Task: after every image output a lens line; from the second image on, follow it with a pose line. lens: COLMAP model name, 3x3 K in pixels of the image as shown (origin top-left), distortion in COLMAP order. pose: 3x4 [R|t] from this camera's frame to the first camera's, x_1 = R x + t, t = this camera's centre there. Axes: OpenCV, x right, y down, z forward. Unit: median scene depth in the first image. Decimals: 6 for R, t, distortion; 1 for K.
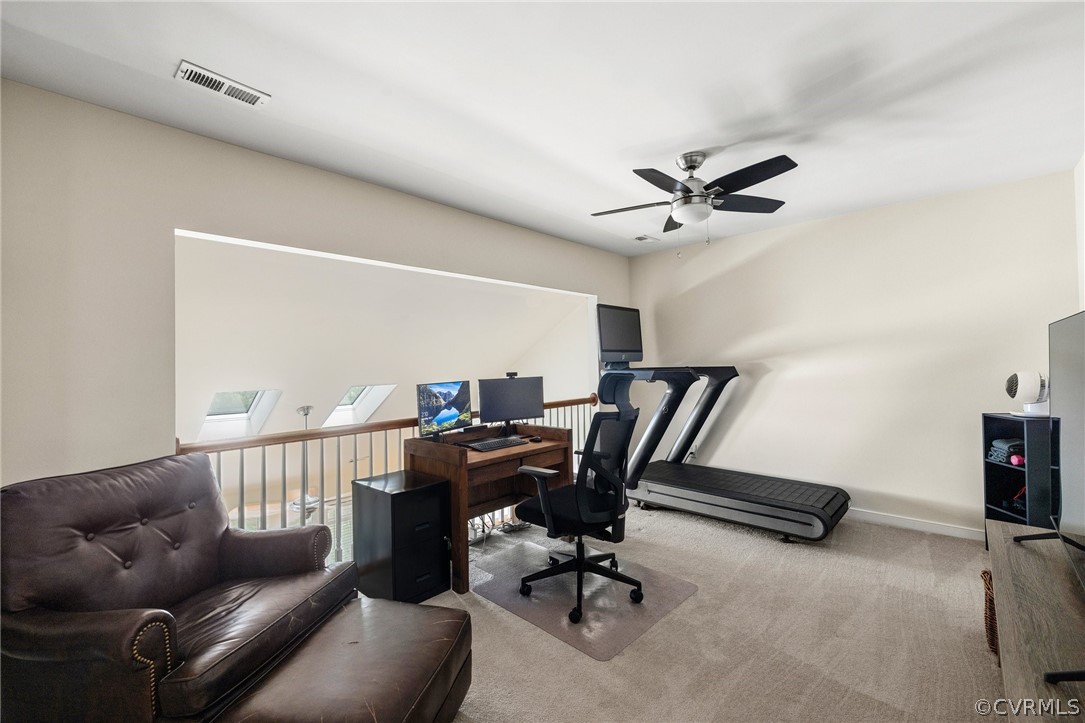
lens RADIAL K [[452.0, 0, 542.5], [0, 452.0, 361.5], [0, 0, 1]] dist [-0.000506, 0.000320]
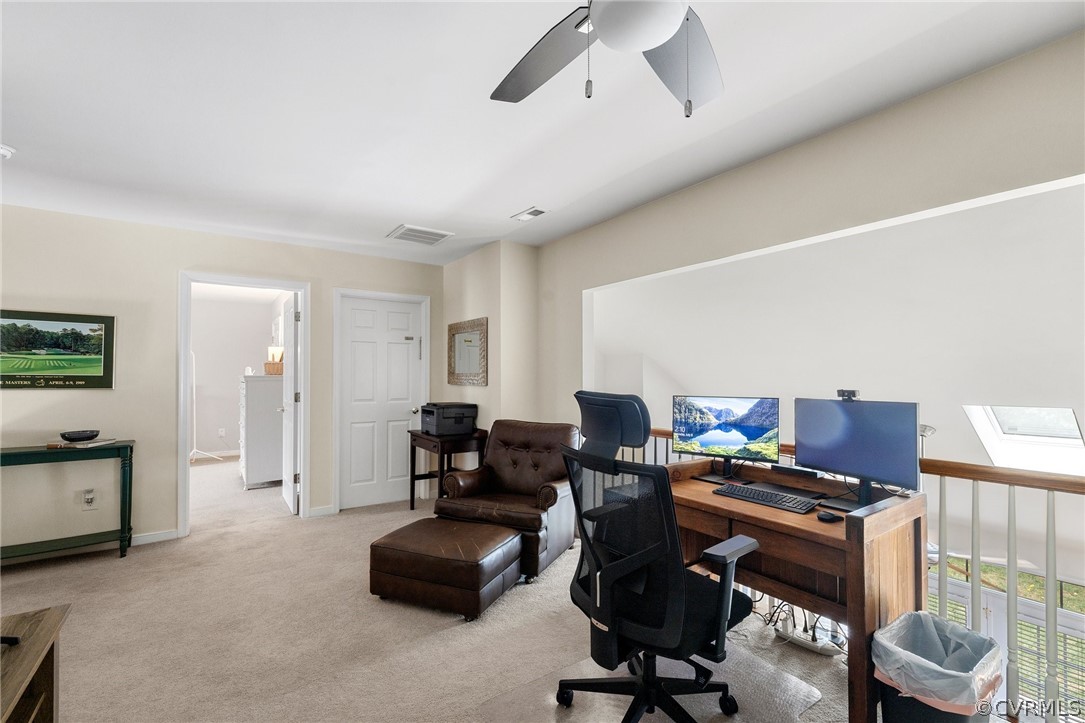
lens RADIAL K [[469.2, 0, 538.7], [0, 469.2, 380.0], [0, 0, 1]] dist [-0.000718, 0.000003]
pose [[-0.194212, 0.020528, -0.980745, 0.658506], [0.003096, 0.999789, 0.020314, -0.001018], [0.980955, 0.000909, -0.194235, 0.842627]]
